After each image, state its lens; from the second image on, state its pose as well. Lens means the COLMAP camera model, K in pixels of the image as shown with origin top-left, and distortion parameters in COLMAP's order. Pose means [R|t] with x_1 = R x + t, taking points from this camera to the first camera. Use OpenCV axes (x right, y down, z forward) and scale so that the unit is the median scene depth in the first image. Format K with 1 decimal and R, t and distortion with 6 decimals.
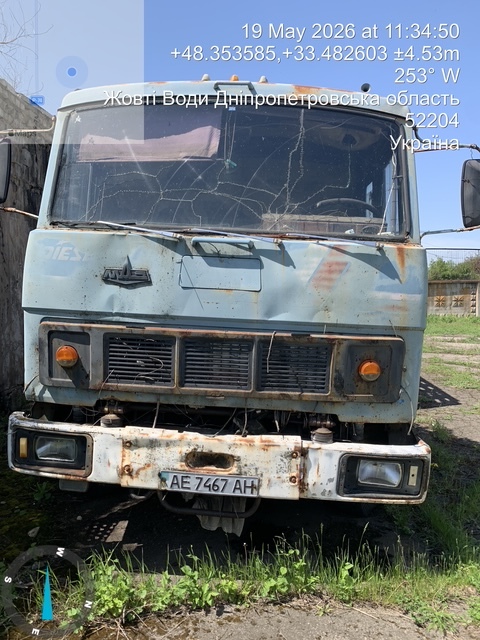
lens RADIAL K [[529.7, 0, 240.0], [0, 529.7, 320.0], [0, 0, 1]] dist [0.098337, -0.234520]
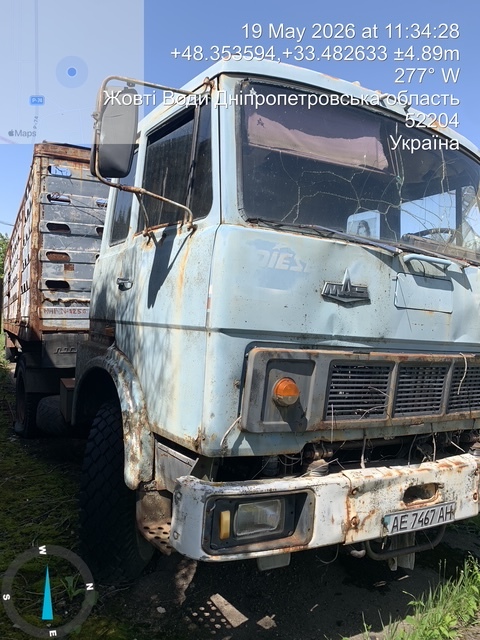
lens RADIAL K [[529.7, 0, 240.0], [0, 529.7, 320.0], [0, 0, 1]] dist [0.098337, -0.234520]
pose [[0.801445, 0.009499, 0.597993, -0.860917], [0.011428, 0.999448, -0.031193, -0.013994], [-0.597959, 0.031833, 0.800894, 0.422693]]
